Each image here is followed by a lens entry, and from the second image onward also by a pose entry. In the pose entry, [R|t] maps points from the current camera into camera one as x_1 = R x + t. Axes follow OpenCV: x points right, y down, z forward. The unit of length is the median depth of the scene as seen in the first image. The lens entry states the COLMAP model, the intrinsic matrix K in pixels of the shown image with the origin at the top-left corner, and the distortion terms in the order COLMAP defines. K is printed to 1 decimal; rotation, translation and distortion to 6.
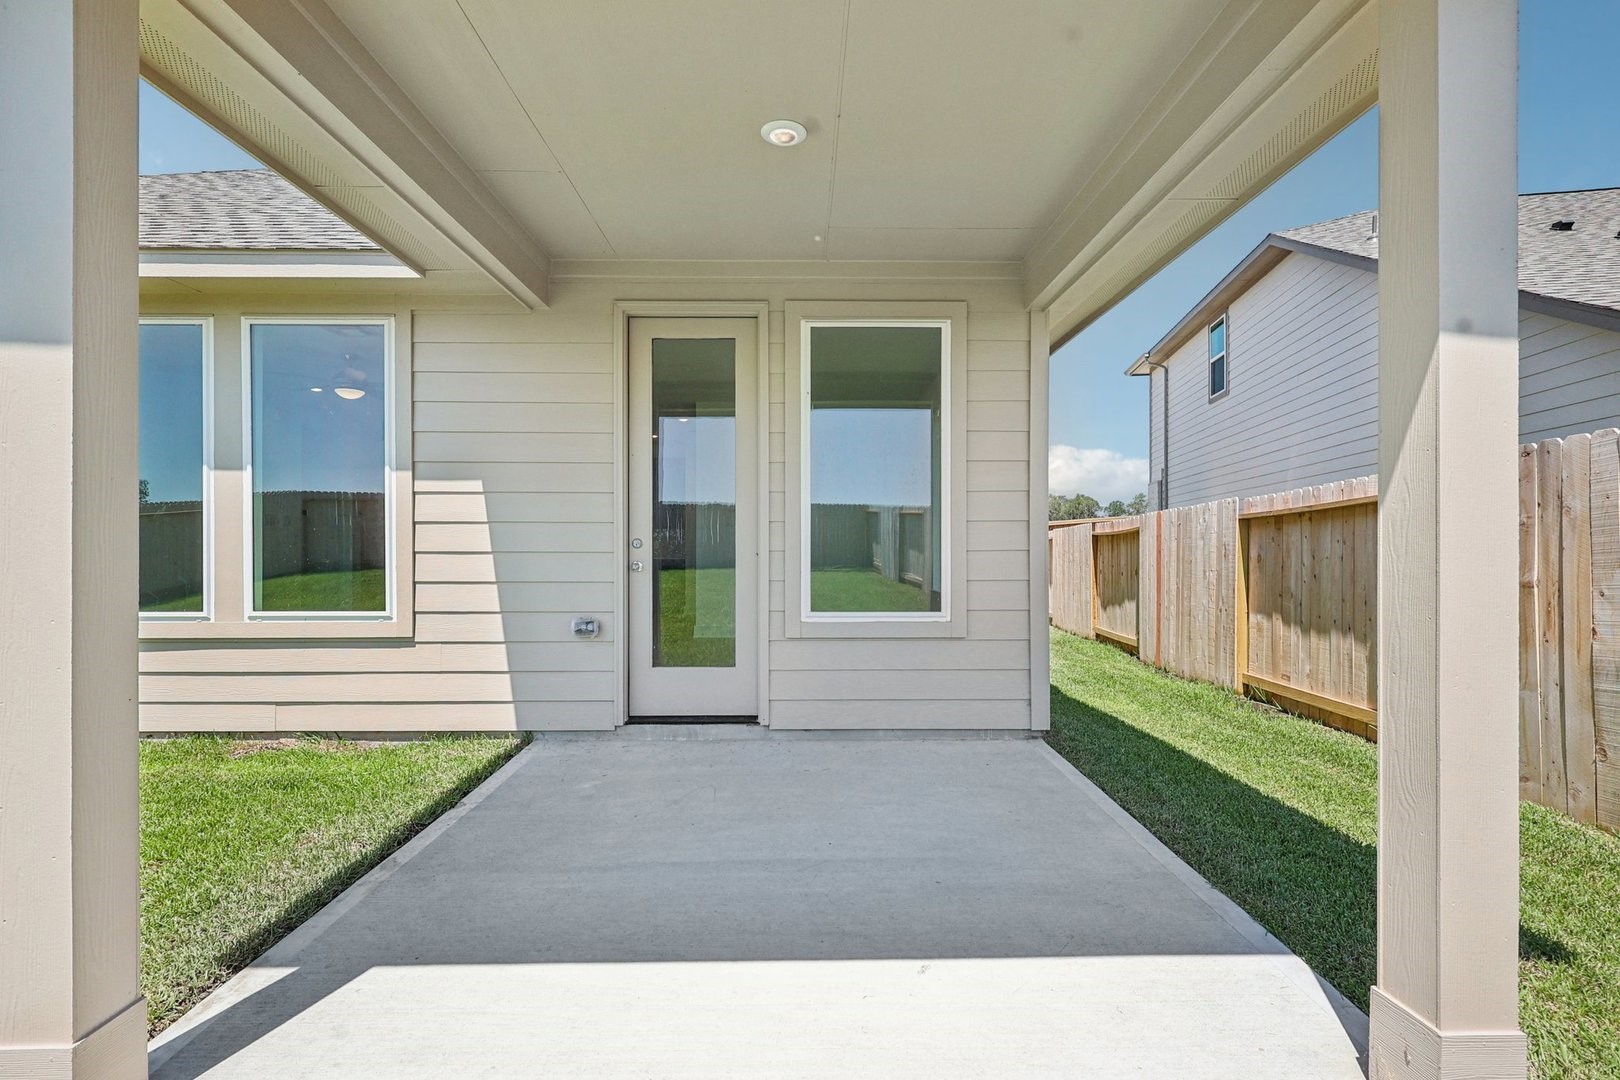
lens RADIAL K [[770.4, 0, 816.5], [0, 770.4, 531.2], [0, 0, 1]] dist [-0.002989, 0.002966]
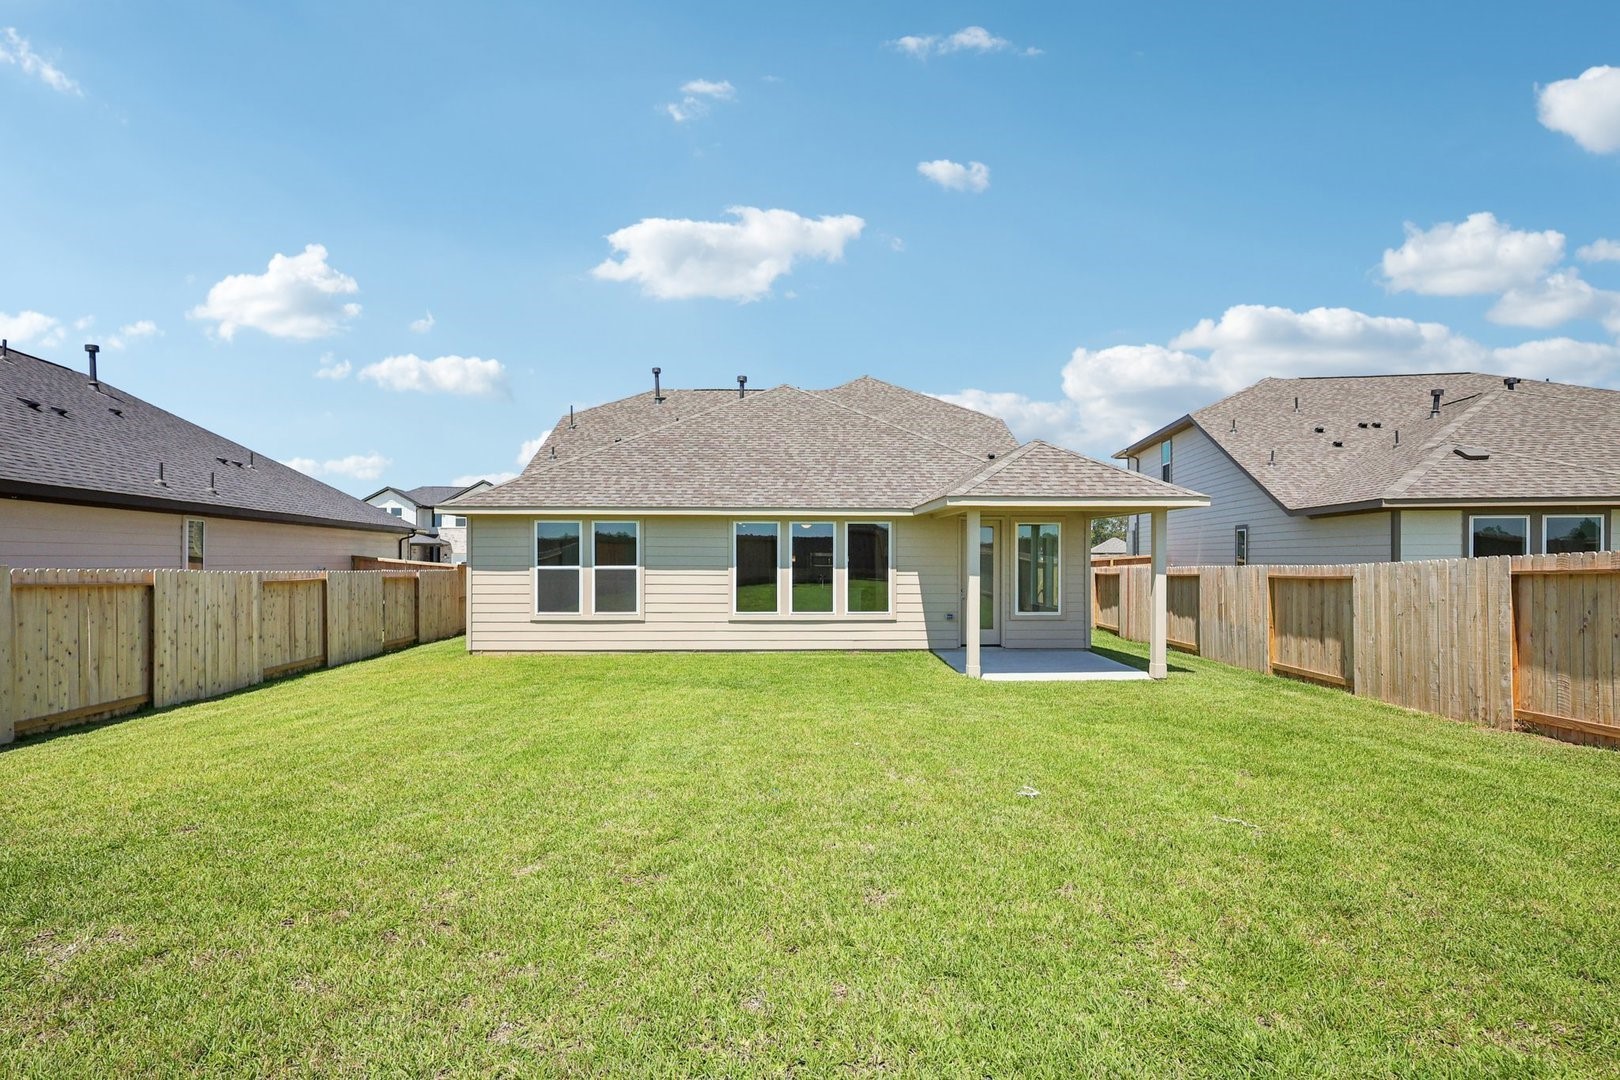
lens RADIAL K [[770.4, 0, 808.0], [0, 770.4, 531.7], [0, 0, 1]] dist [-0.002989, 0.002966]
pose [[0.999947, 0.002556, 0.009969, -0.765235], [-0.002535, 0.999994, -0.002151, -0.186244], [-0.009974, 0.002125, 0.999948, -1.851637]]
